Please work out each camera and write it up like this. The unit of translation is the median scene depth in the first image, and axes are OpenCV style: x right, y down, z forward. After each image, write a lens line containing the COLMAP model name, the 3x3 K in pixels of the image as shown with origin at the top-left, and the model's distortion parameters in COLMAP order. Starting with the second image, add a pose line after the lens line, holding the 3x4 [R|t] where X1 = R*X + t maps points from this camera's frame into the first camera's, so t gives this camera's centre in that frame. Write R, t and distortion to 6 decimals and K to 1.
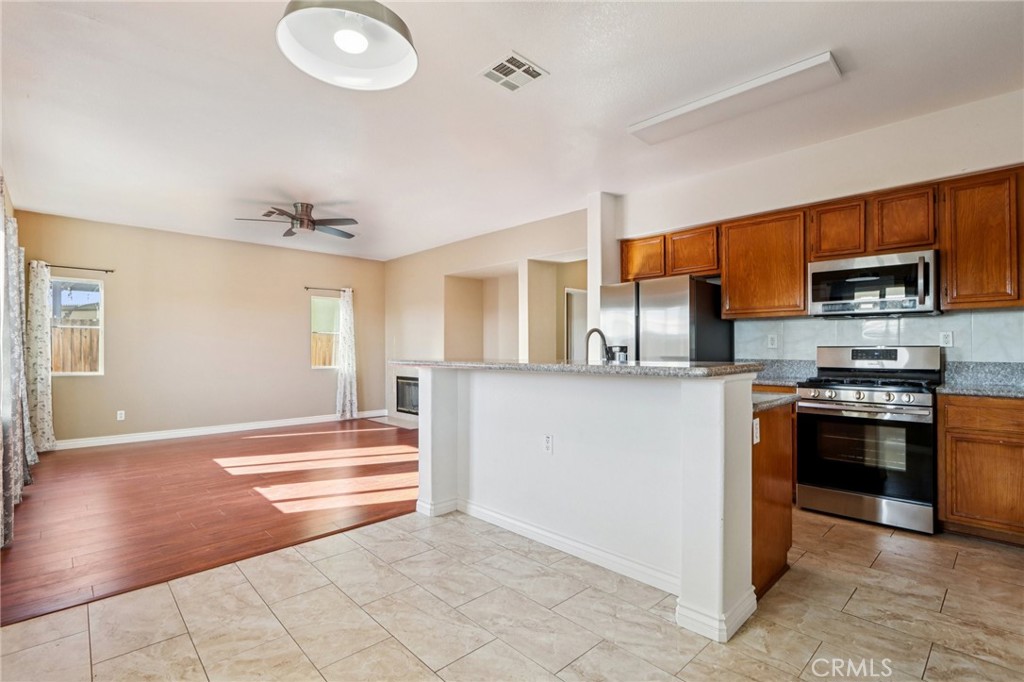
lens RADIAL K [[474.9, 0, 512.0], [0, 474.9, 341.0], [0, 0, 1]] dist [-0.002207, 0.000643]
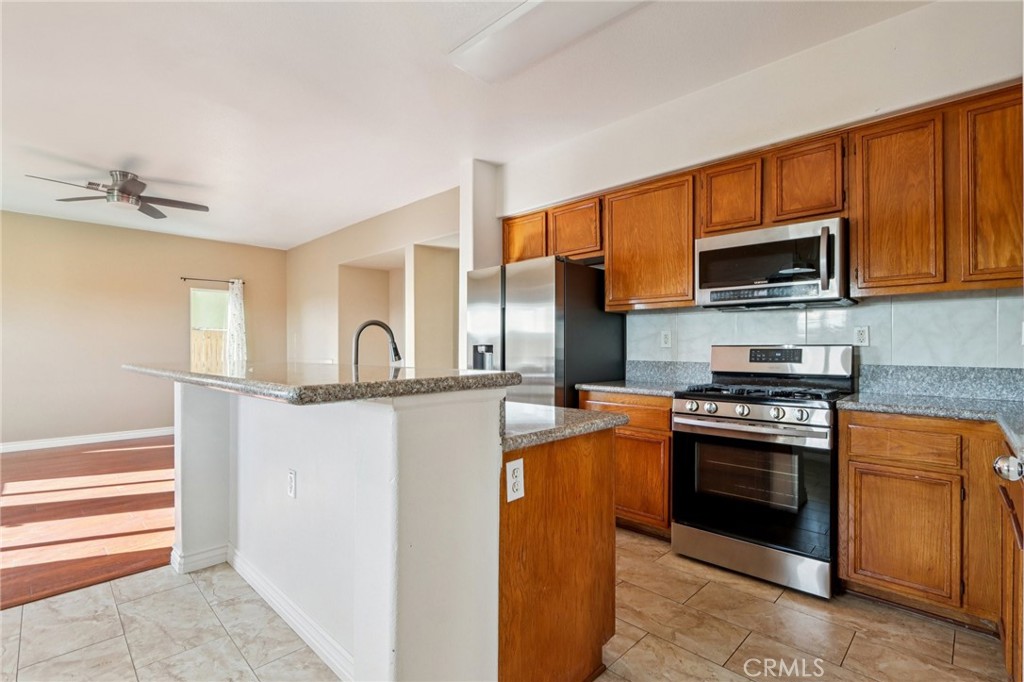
lens RADIAL K [[468.0, 0, 510.2], [0, 468.0, 343.0], [0, 0, 1]] dist [-0.002190, -0.000885]
pose [[0.999661, 0.000091, 0.026048, 0.322039], [-0.000276, 0.999975, 0.007108, 0.002250], [-0.026047, -0.007113, 0.999635, 0.249826]]
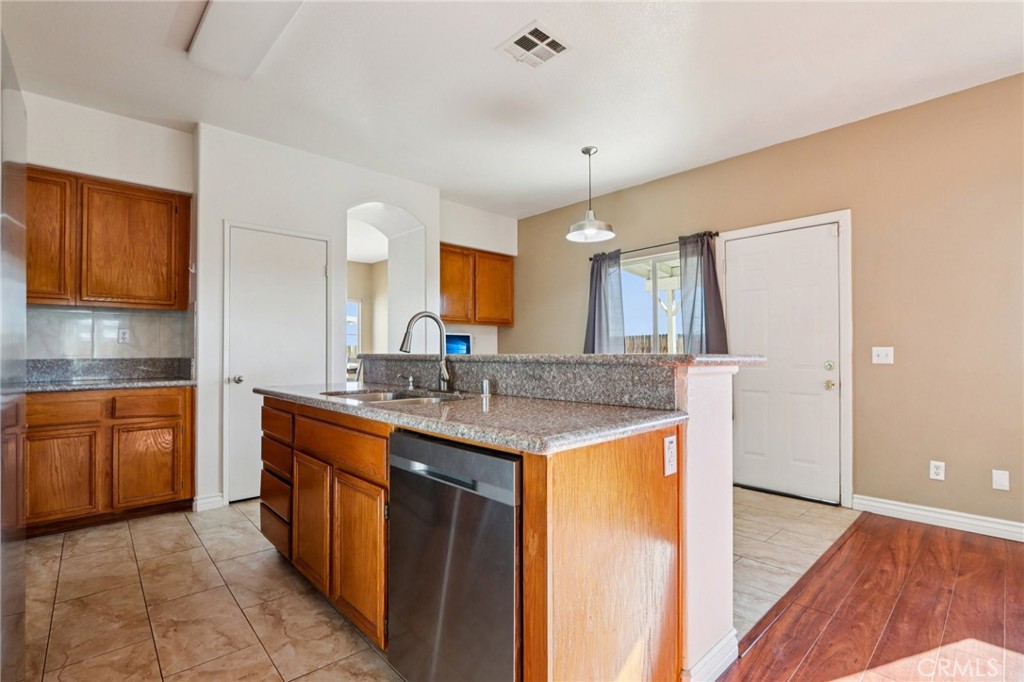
lens RADIAL K [[468.0, 0, 510.2], [0, 468.0, 343.0], [0, 0, 1]] dist [-0.002190, -0.000885]
pose [[-0.999757, 0.004912, 0.021487, 0.026384], [0.004197, 0.999440, -0.033190, 0.041797], [-0.021638, -0.033092, -0.999218, 1.545516]]
